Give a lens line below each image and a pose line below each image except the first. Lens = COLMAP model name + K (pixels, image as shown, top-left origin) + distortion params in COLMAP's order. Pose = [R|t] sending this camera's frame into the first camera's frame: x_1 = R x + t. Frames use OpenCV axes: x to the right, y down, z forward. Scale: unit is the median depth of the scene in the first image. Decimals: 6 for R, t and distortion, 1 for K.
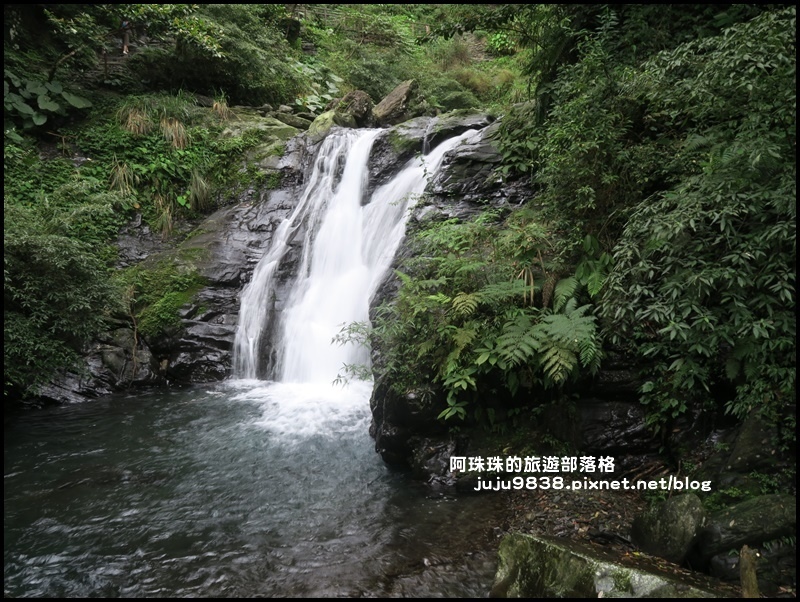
lens RADIAL K [[670.0, 0, 399.8], [0, 670.0, 301.1], [0, 0, 1]] dist [0.000209, 0.000094]
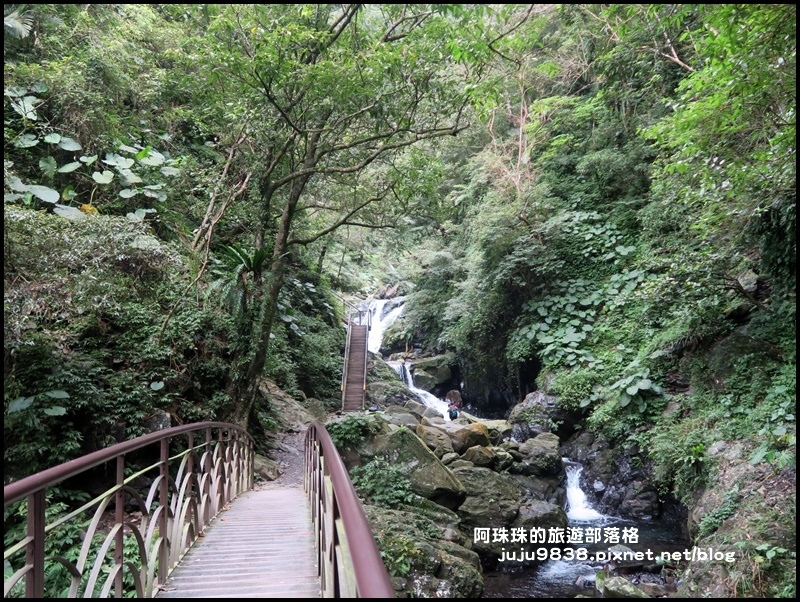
lens RADIAL K [[538.1, 0, 400.0], [0, 538.1, 301.4], [0, 0, 1]] dist [0.000059, 0.000000]
pose [[0.998096, 0.004088, -0.061538, 0.173877], [-0.017992, 0.973700, -0.227123, 0.310852], [0.058991, 0.227798, 0.971920, -1.391443]]
